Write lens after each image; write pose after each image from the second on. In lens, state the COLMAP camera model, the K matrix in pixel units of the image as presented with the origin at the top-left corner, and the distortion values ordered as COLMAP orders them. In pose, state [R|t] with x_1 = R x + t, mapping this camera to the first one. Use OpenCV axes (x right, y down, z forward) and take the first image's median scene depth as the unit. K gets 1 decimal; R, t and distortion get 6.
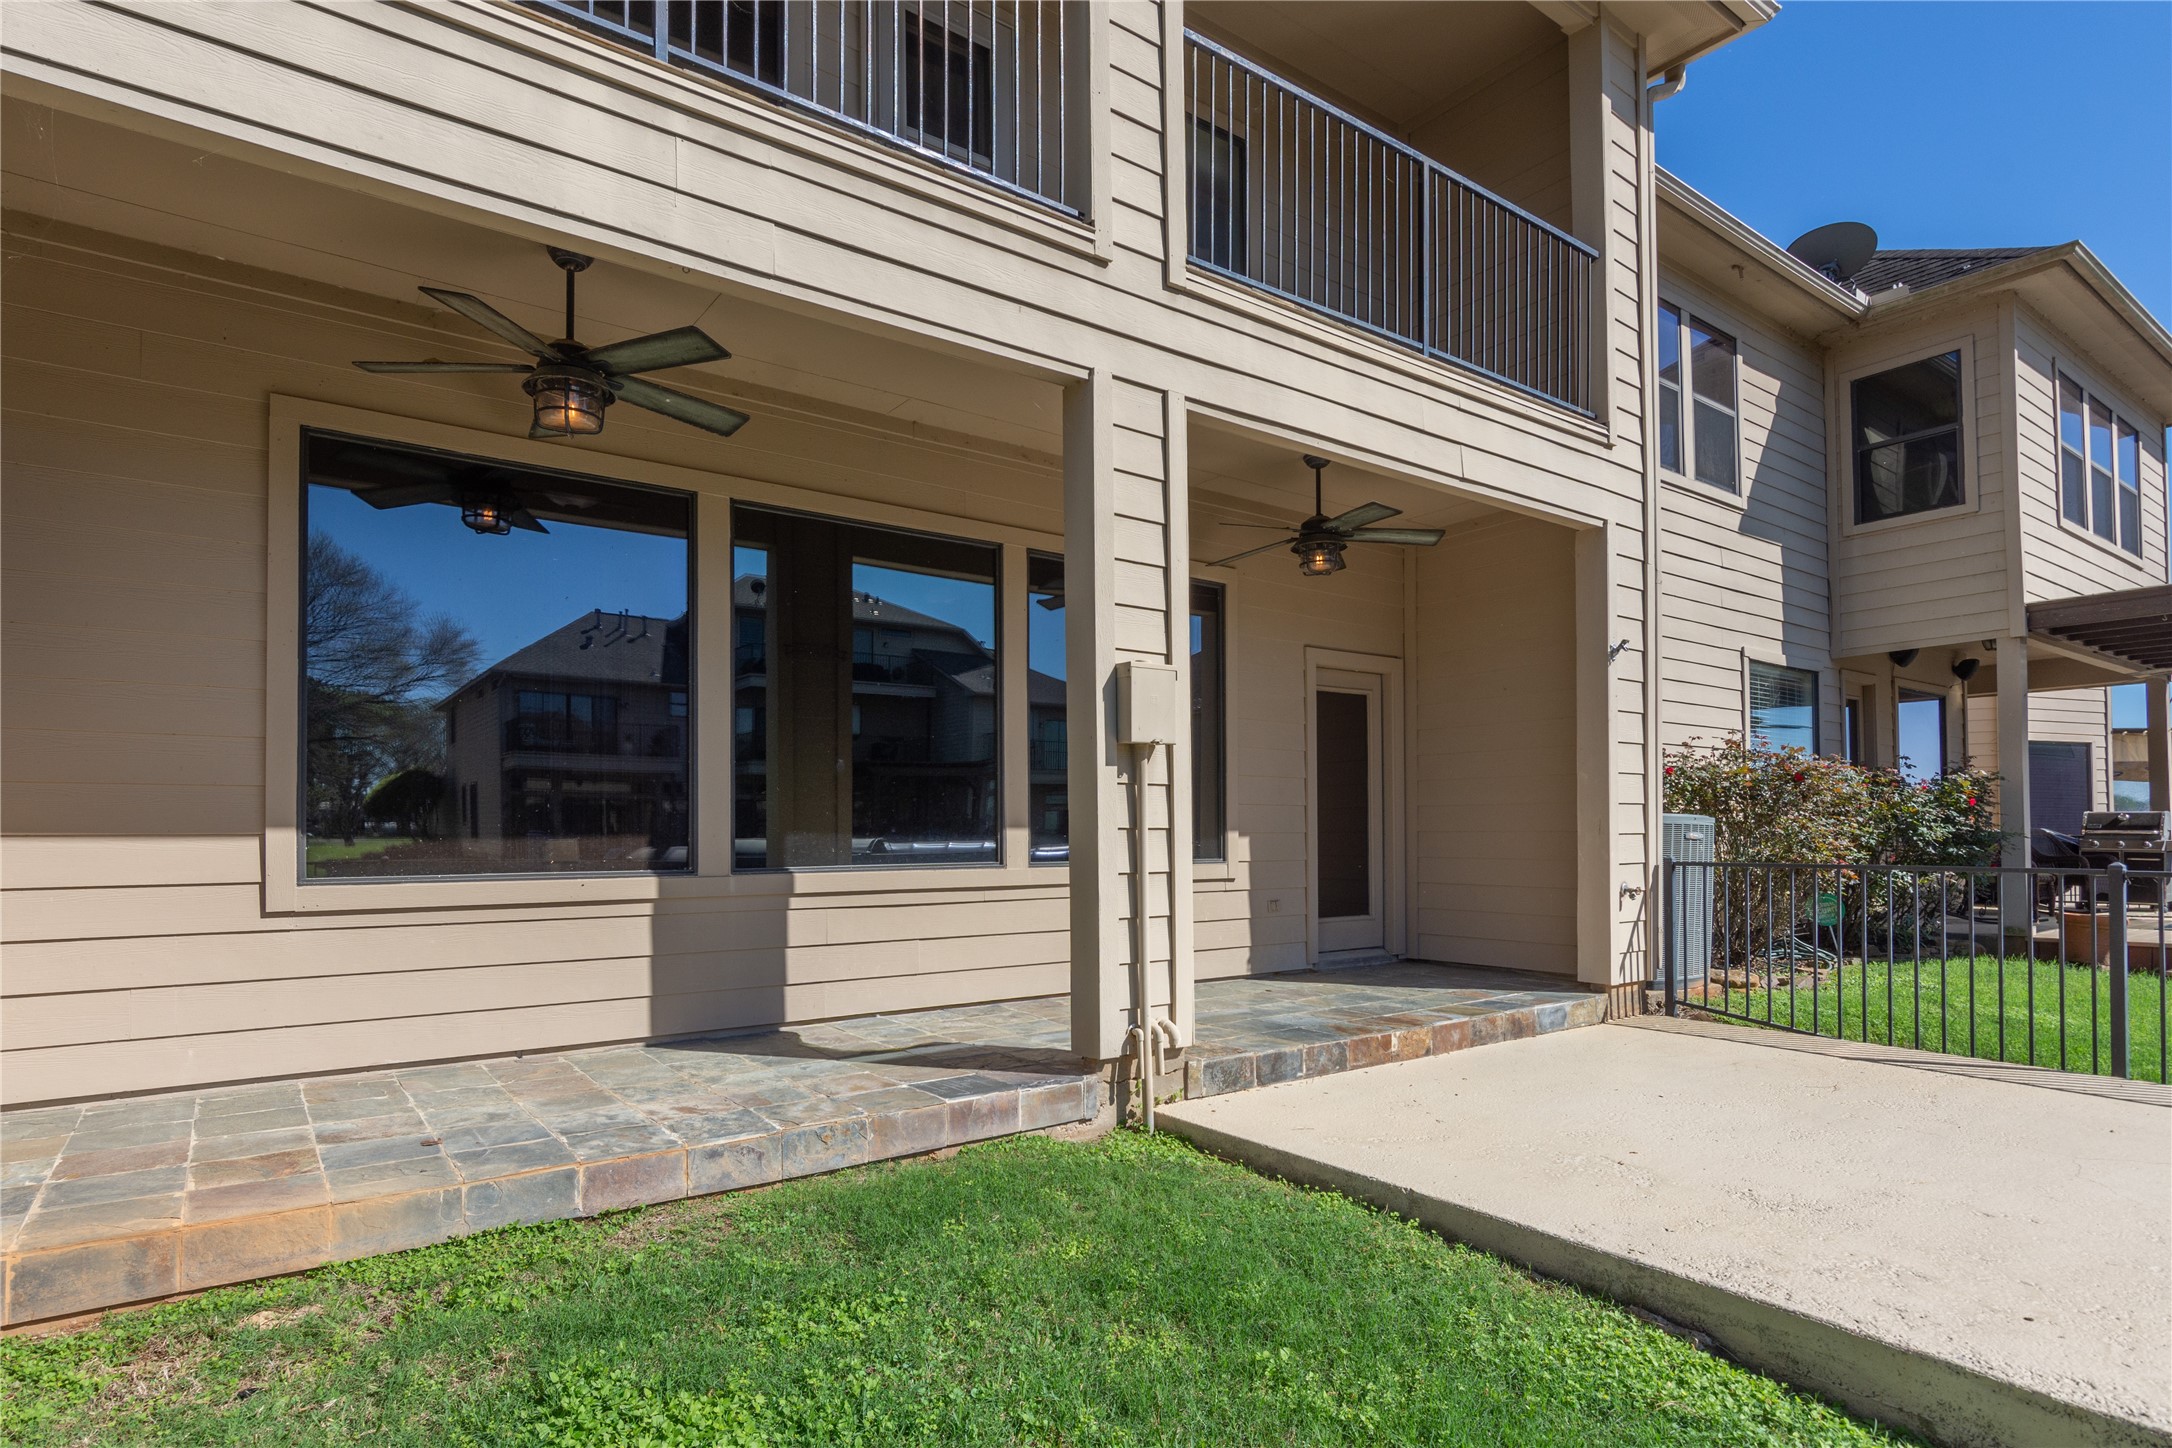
lens RADIAL K [[1108.7, 0, 1006.7], [0, 1108.7, 822.1], [0, 0, 1]] dist [-0.035407, 0.006179]
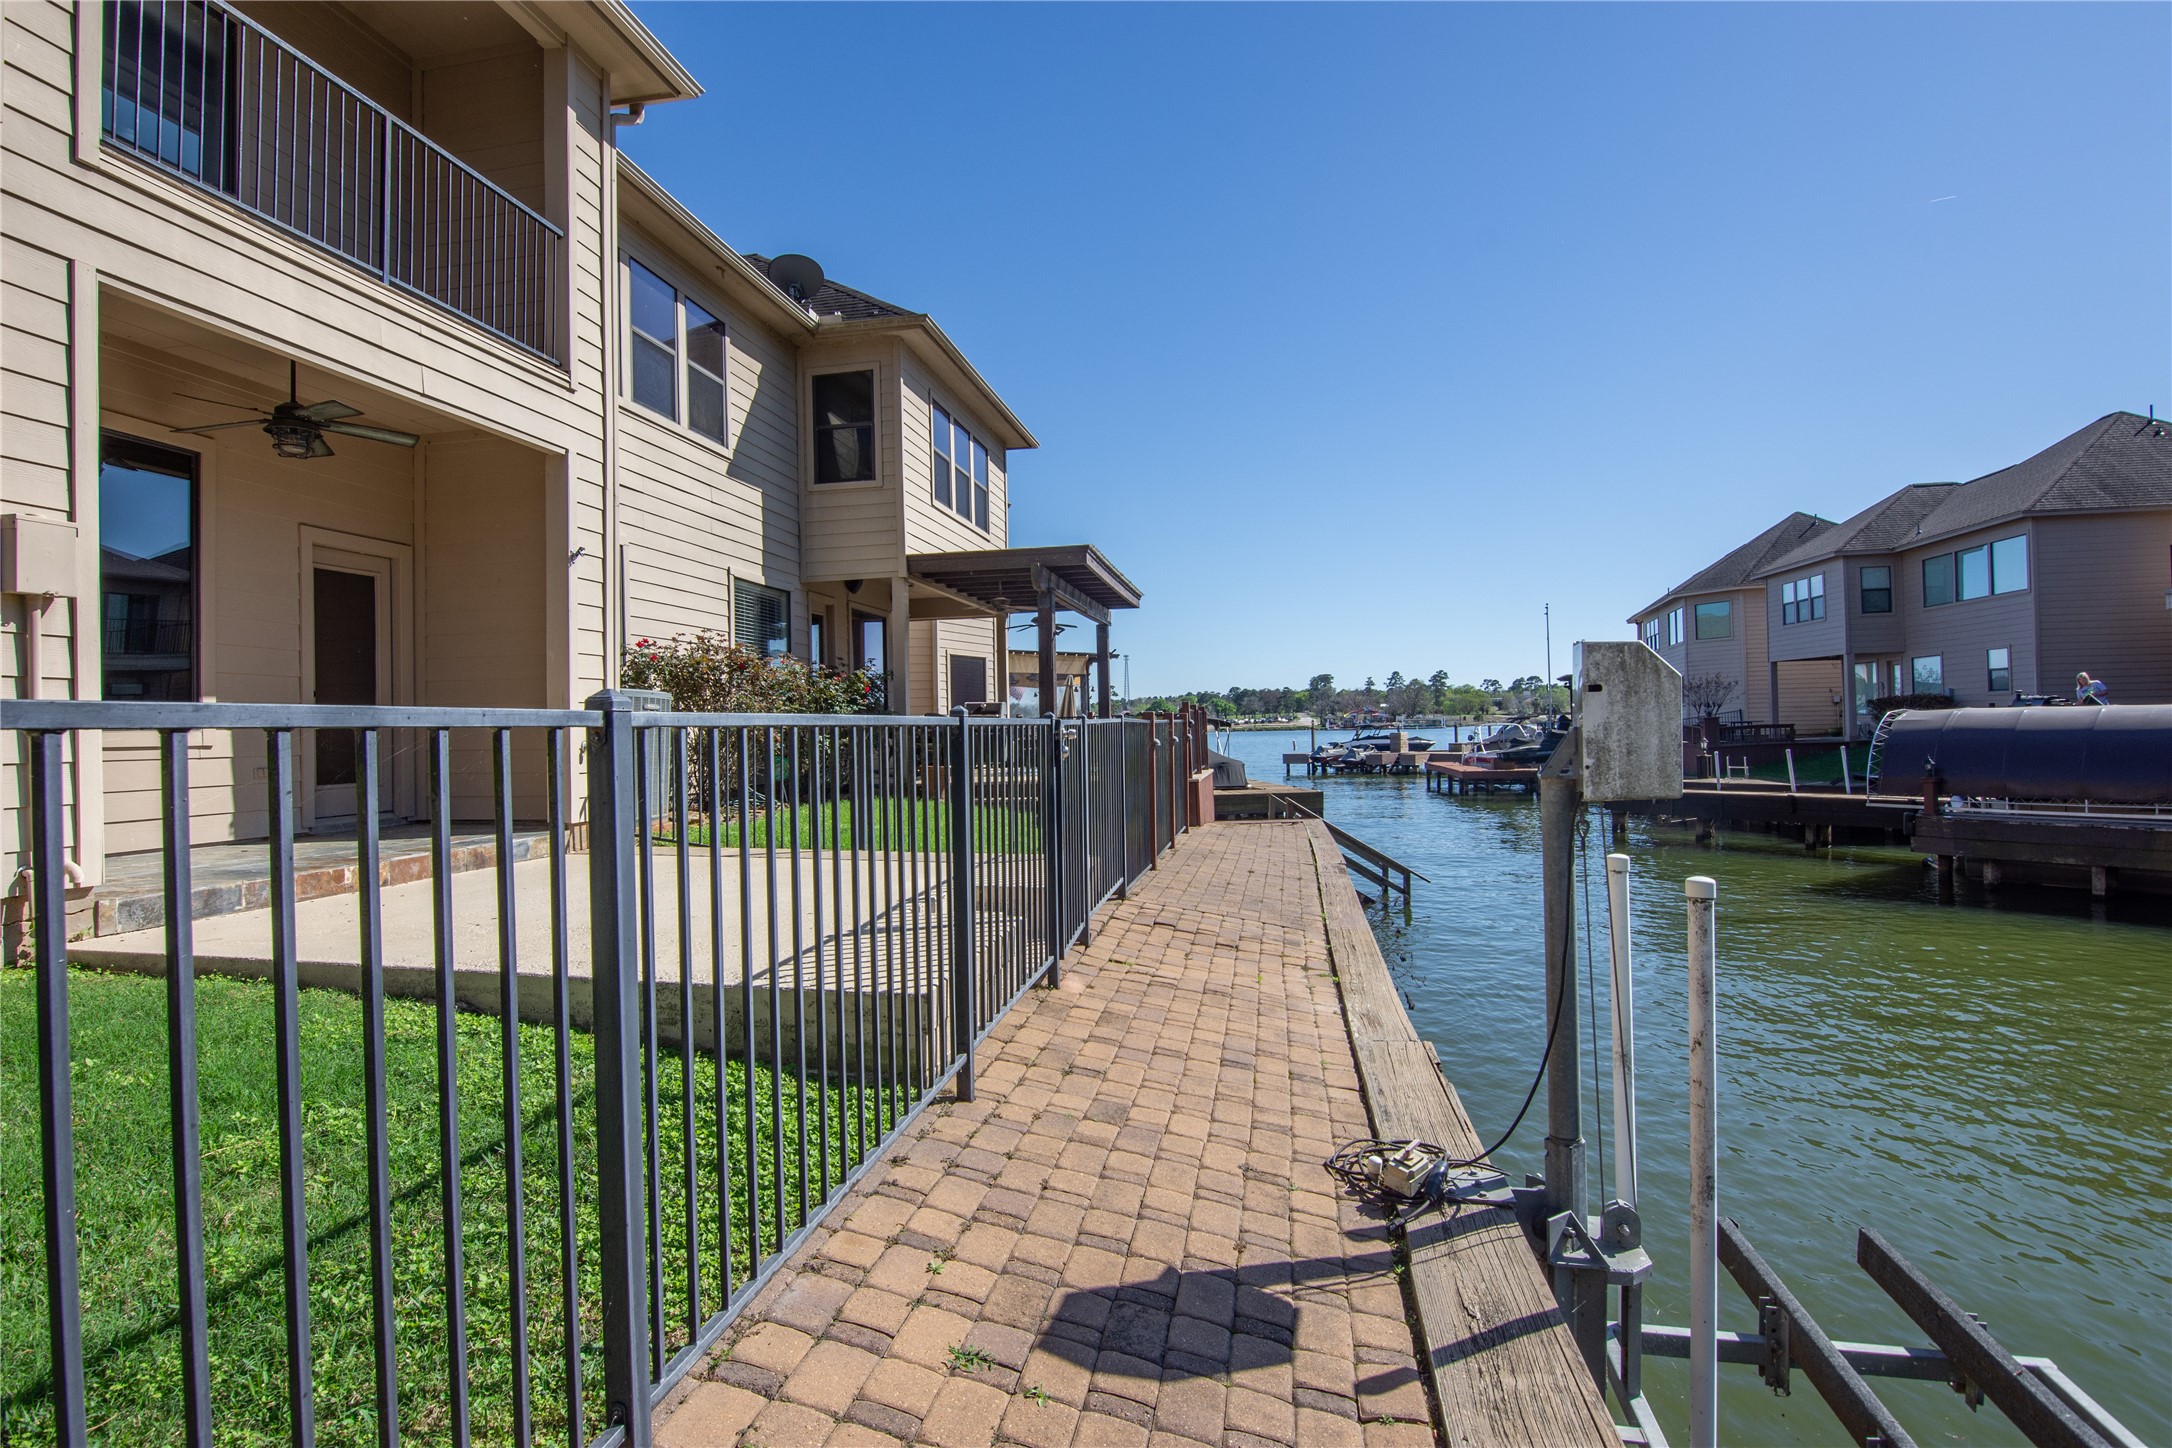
lens RADIAL K [[1108.7, 0, 1050.5], [0, 1108.7, 730.3], [0, 0, 1]] dist [-0.035407, 0.006179]
pose [[0.720925, -0.001463, 0.693011, 0.076239], [-0.001417, 0.999993, 0.003586, 0.036201], [-0.693011, -0.003567, 0.720918, -0.272675]]
